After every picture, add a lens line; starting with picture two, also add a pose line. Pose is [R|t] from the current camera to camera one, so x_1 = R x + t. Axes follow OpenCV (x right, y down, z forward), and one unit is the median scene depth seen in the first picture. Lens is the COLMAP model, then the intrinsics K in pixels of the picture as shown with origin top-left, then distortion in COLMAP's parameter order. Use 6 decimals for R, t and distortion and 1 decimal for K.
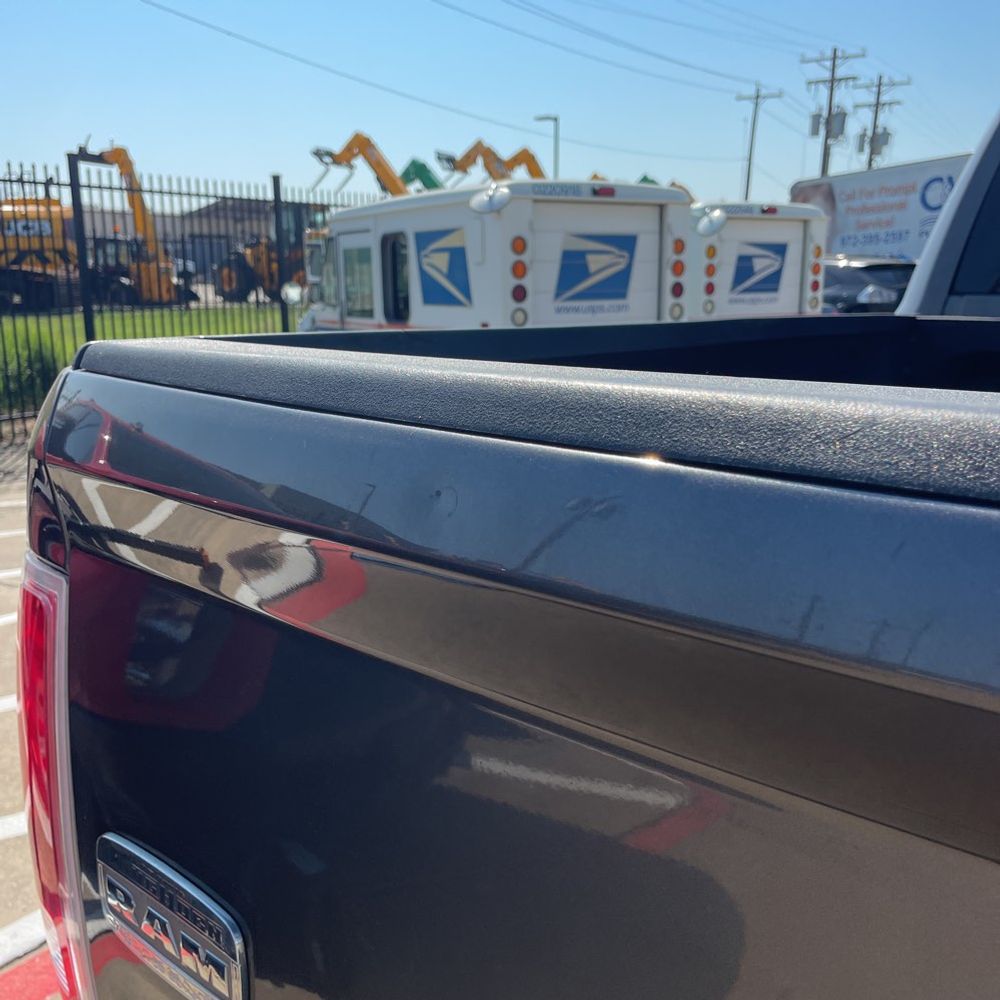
lens RADIAL K [[1011.3, 0, 503.5], [0, 1011.3, 498.3], [0, 0, 1]] dist [0.084494, -0.122579]
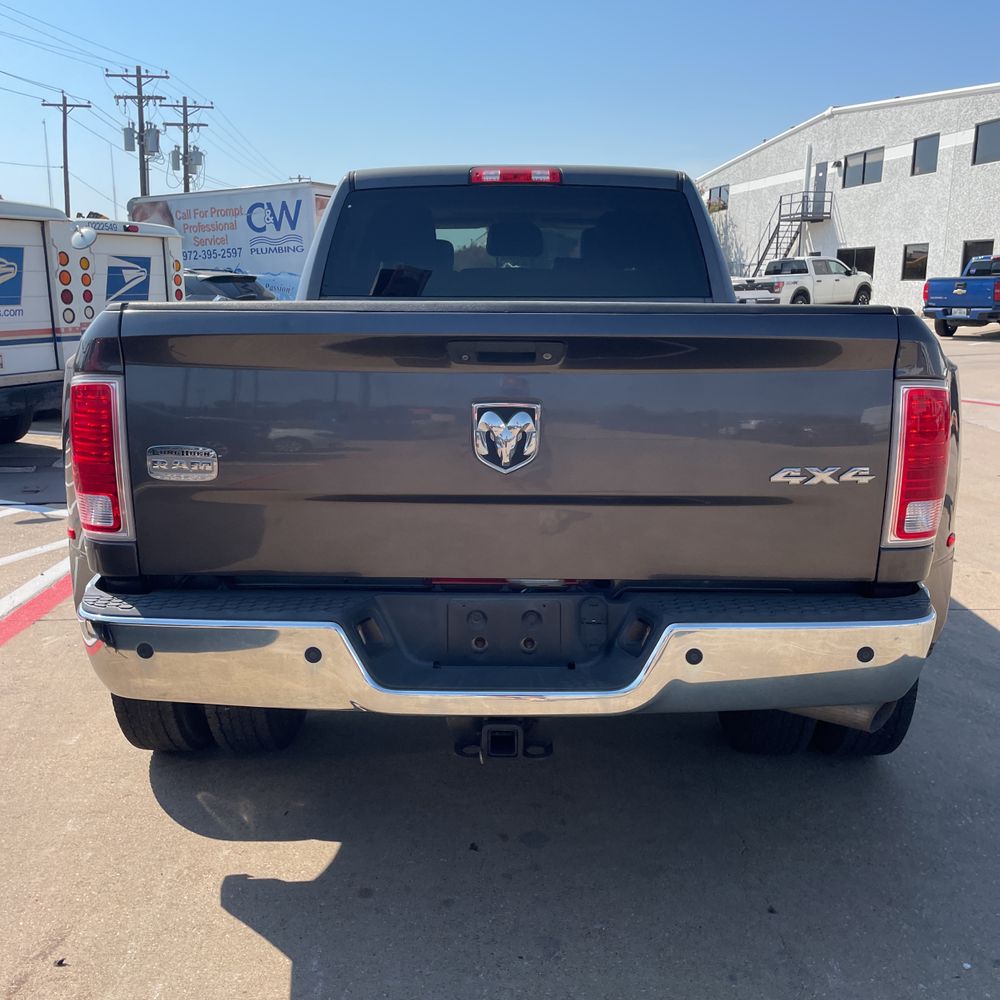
lens RADIAL K [[1011.3, 0, 503.5], [0, 1011.3, 498.3], [0, 0, 1]] dist [0.084494, -0.122579]
pose [[0.812283, -0.120057, 0.570774, -0.053528], [0.126094, 0.991591, 0.029125, 0.021666], [-0.569470, 0.048313, 0.820591, -0.095557]]
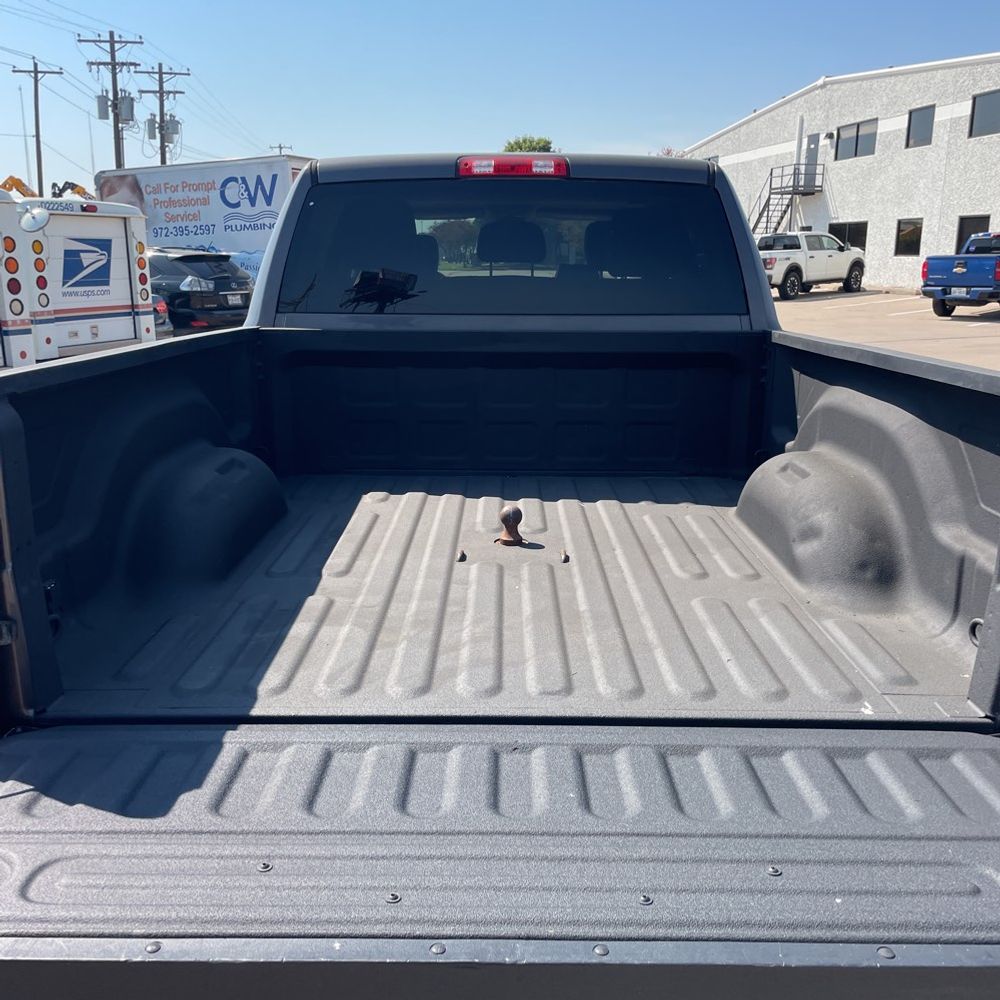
lens RADIAL K [[1011.3, 0, 503.5], [0, 1011.3, 498.3], [0, 0, 1]] dist [0.084494, -0.122579]
pose [[0.803592, -0.137070, 0.579182, -0.029758], [0.127248, 0.990186, 0.057788, 0.005329], [-0.581419, 0.027262, 0.813147, -0.061561]]
